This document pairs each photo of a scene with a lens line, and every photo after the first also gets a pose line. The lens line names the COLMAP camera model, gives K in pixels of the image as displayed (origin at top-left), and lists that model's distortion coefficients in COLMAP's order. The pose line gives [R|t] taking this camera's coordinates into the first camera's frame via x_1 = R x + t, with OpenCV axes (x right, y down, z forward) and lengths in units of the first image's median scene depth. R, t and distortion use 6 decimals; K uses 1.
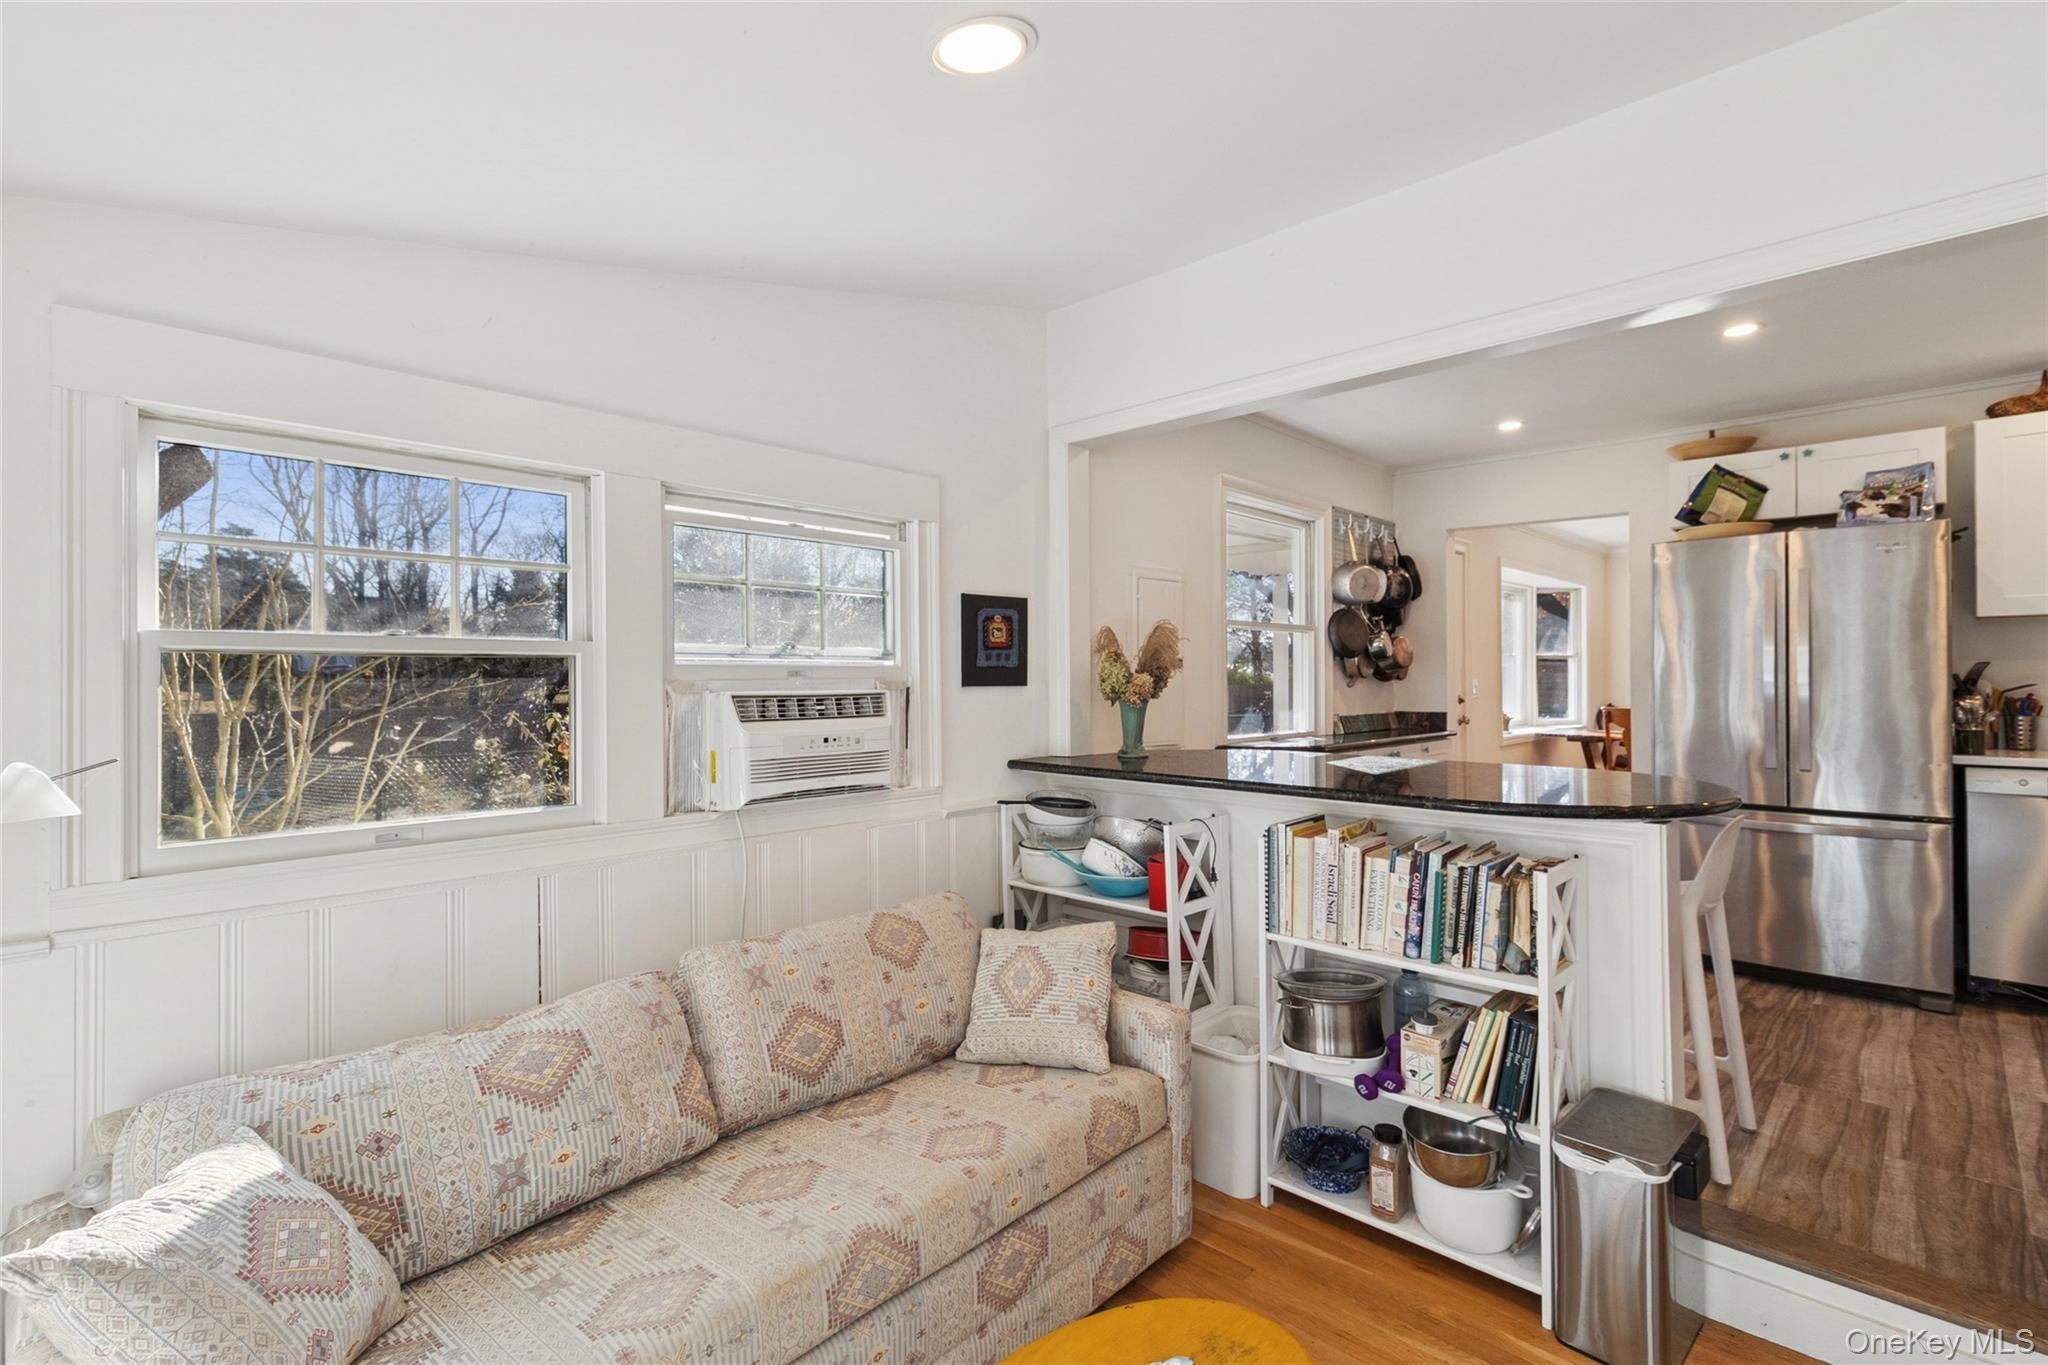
lens RADIAL K [[944.5, 0, 1026.8], [0, 944.5, 688.3], [0, 0, 1]] dist [0.001443, -0.000472]
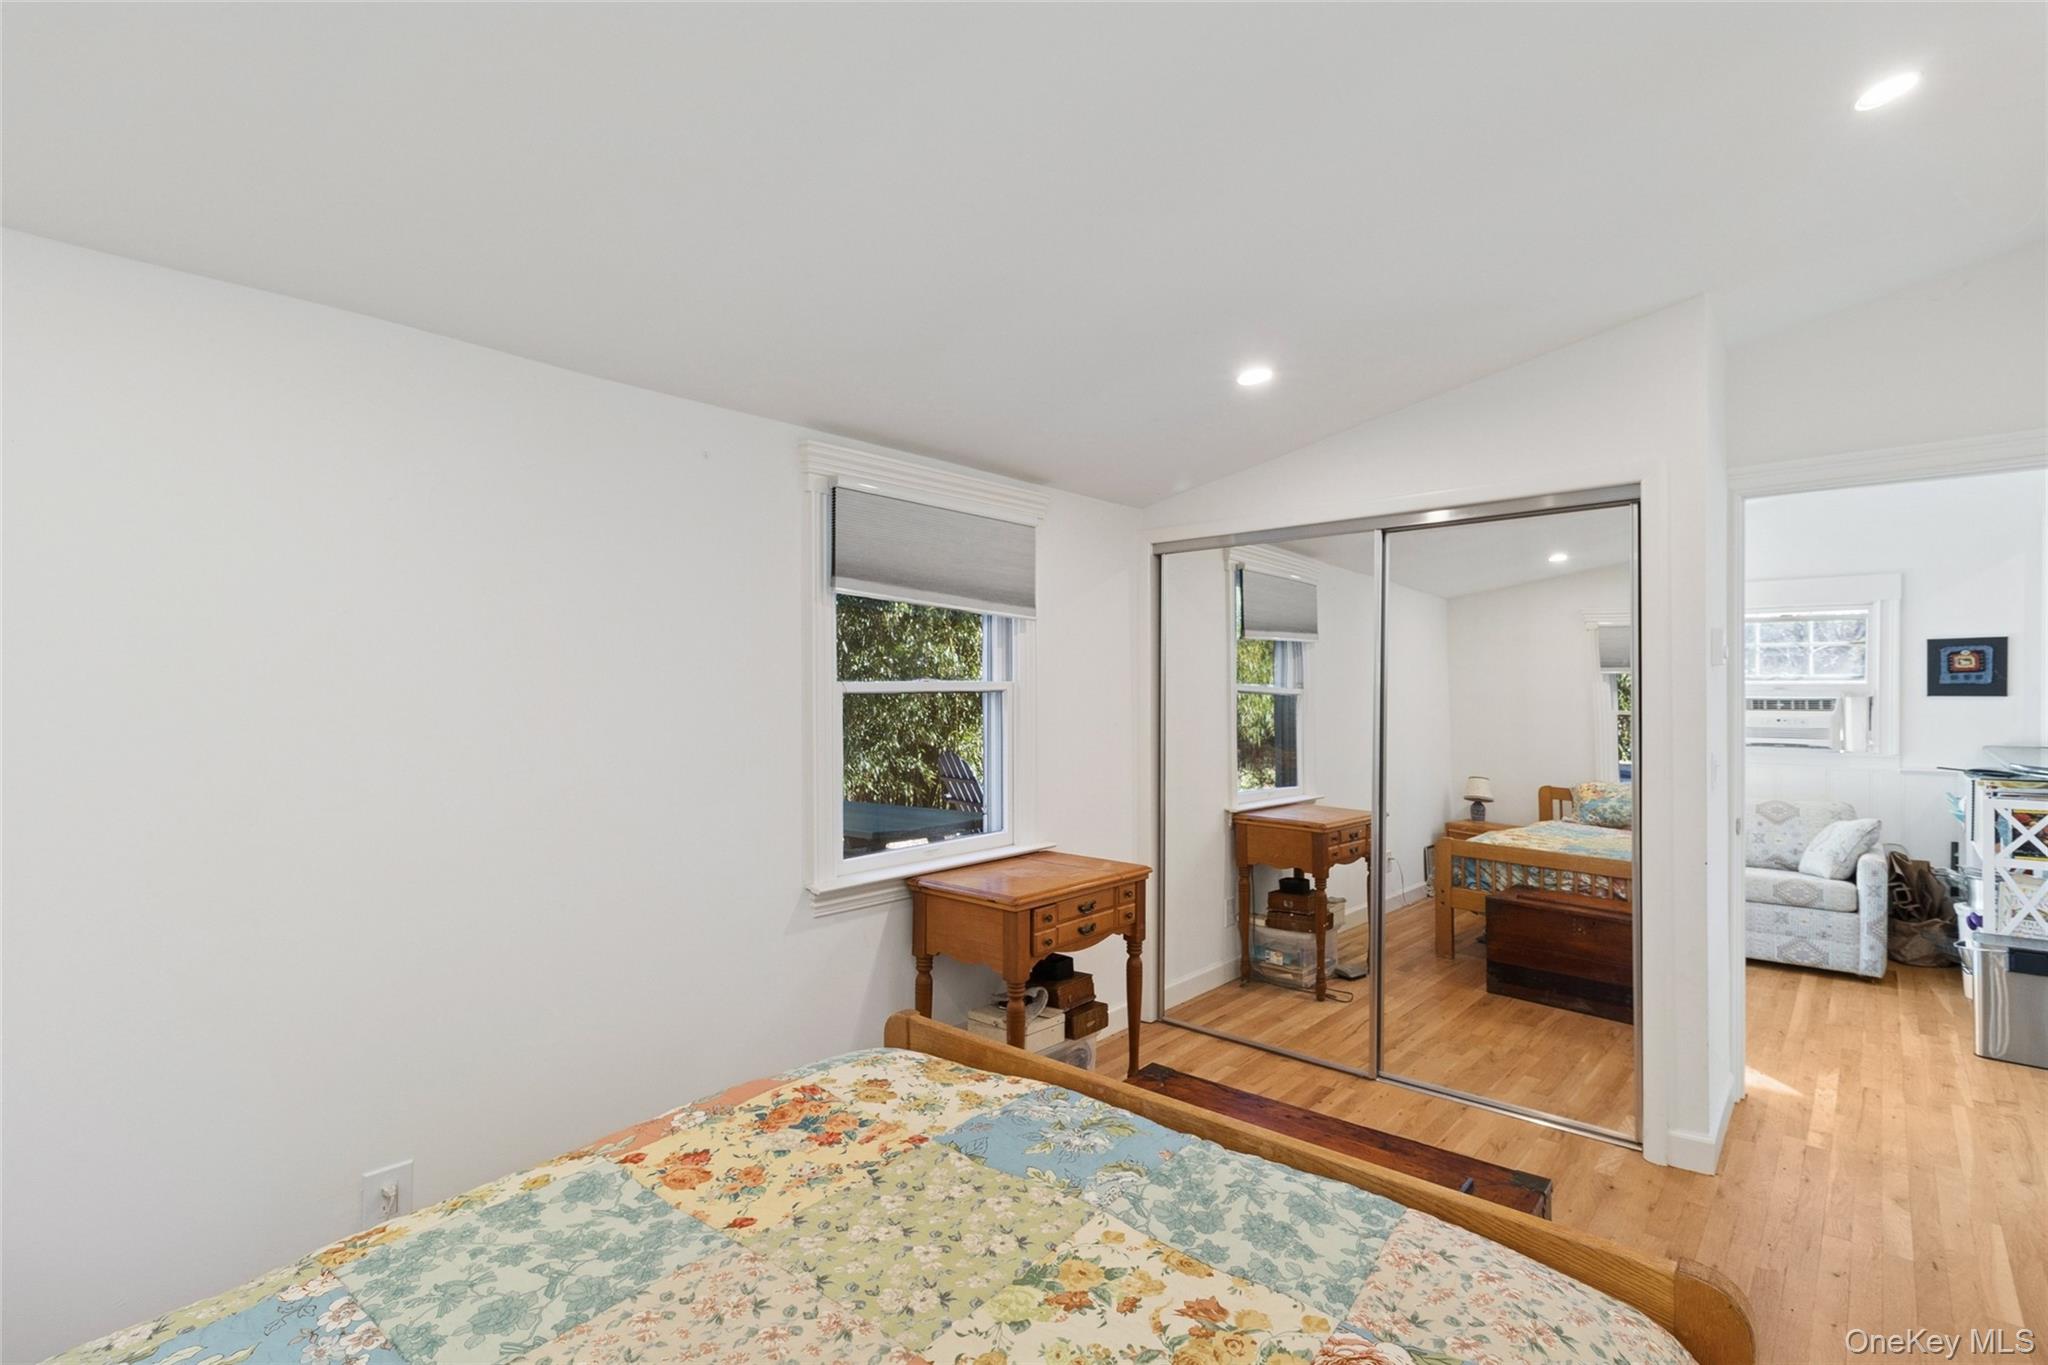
lens RADIAL K [[944.5, 0, 1044.8], [0, 944.5, 686.2], [0, 0, 1]] dist [0.001443, -0.000472]
pose [[0.054883, 0.006997, -0.998468, 1.471192], [0.002039, 0.999973, 0.007119, -0.033550], [0.998491, -0.002427, 0.054867, -0.613655]]
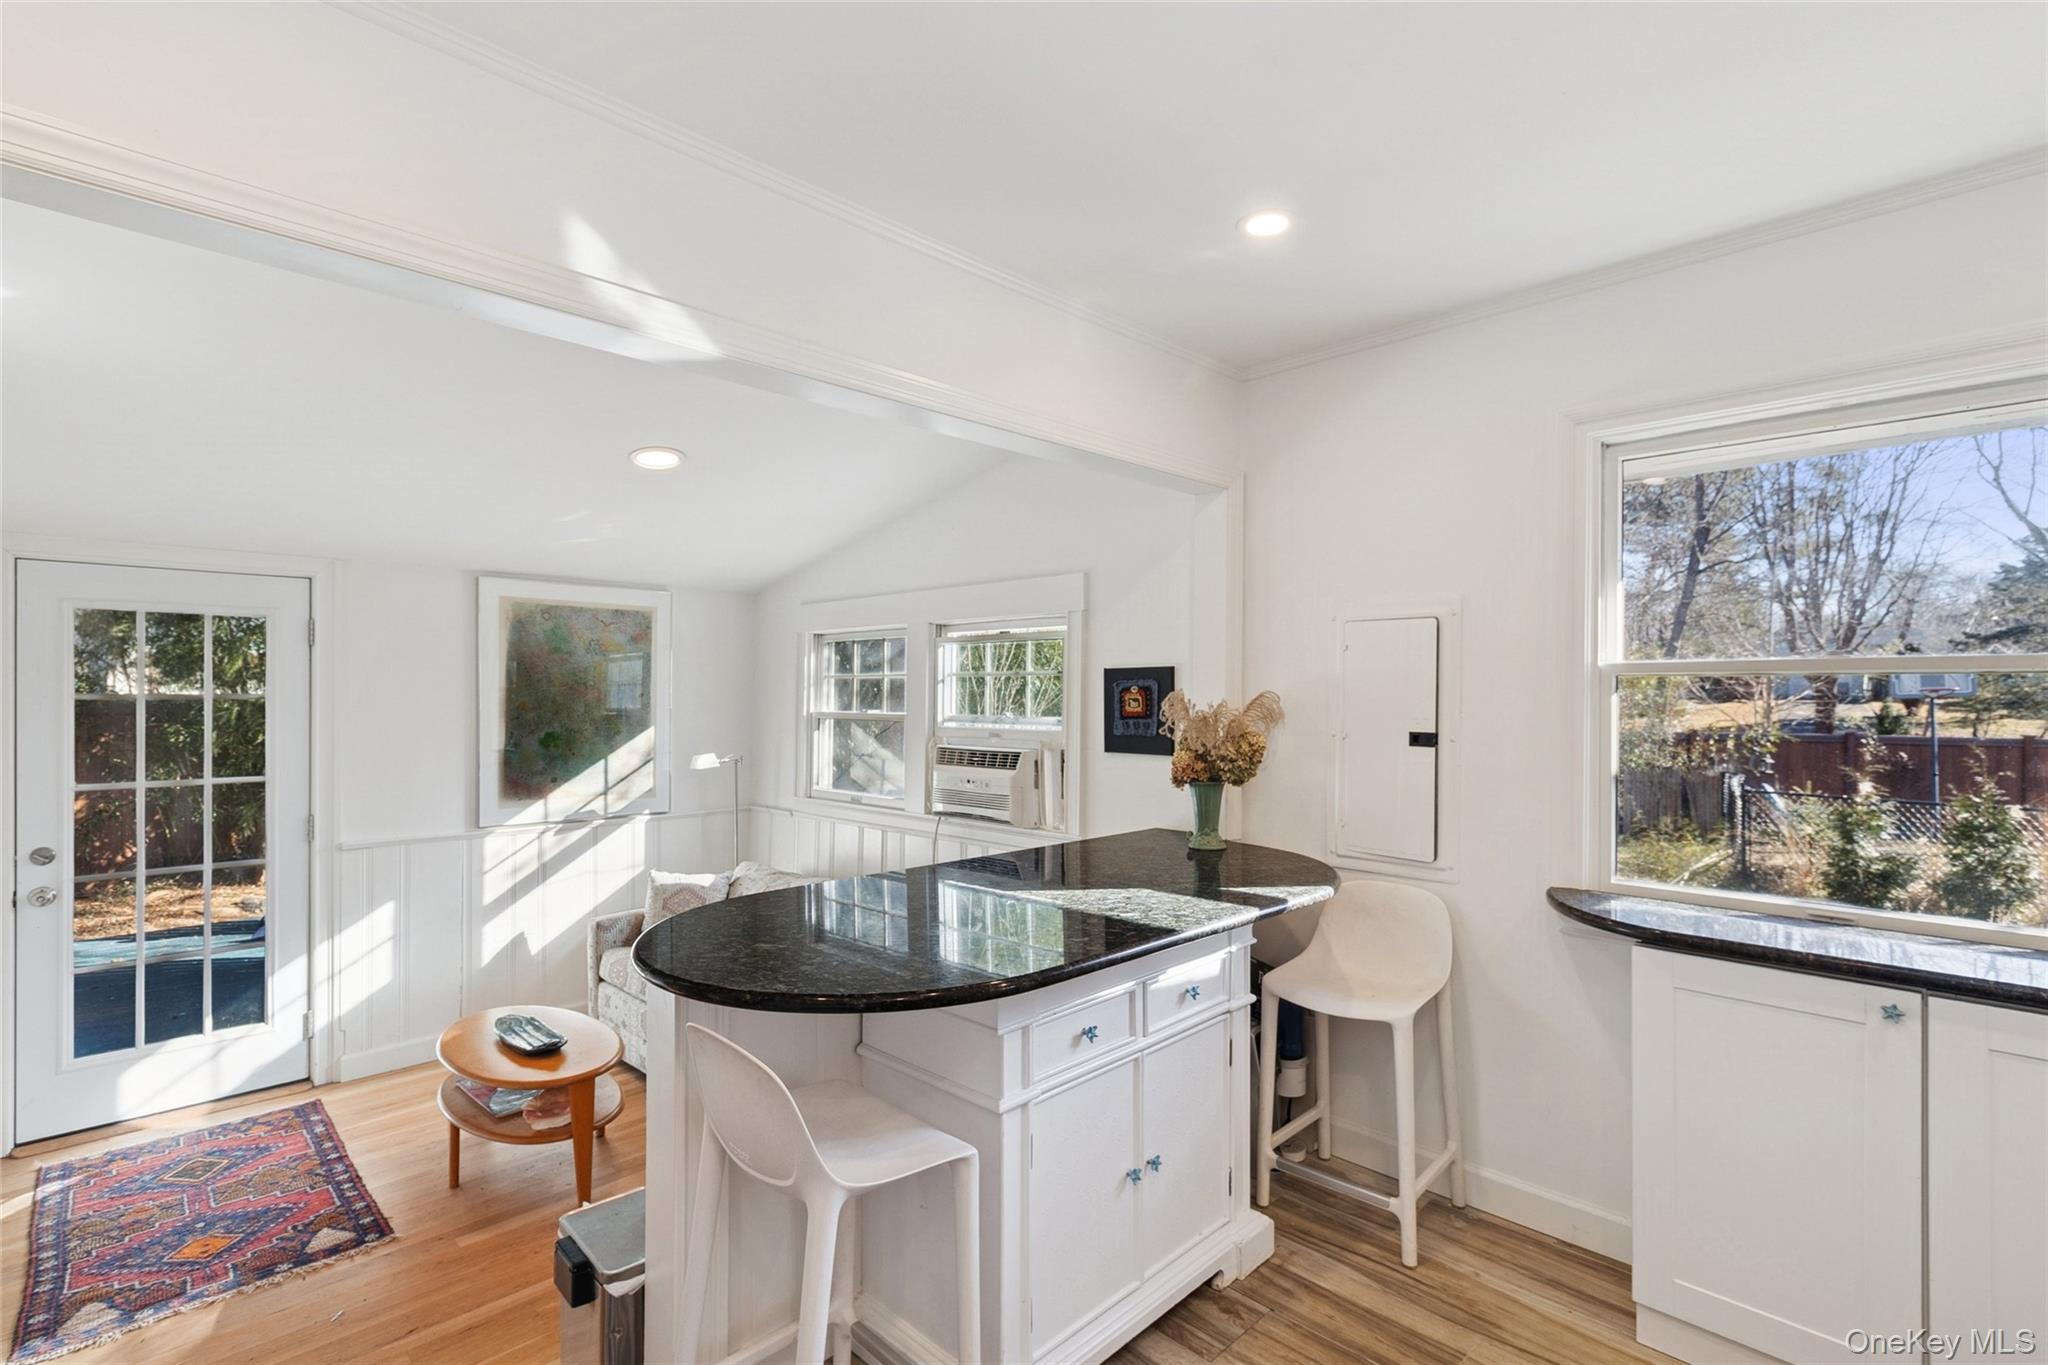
lens RADIAL K [[944.5, 0, 1012.0], [0, 944.5, 699.9], [0, 0, 1]] dist [0.001443, -0.000472]
pose [[-0.028480, 0.009816, -0.999546, 1.036876], [-0.010659, 0.999892, 0.010123, -0.072799], [0.999538, 0.010942, -0.028372, 0.911237]]
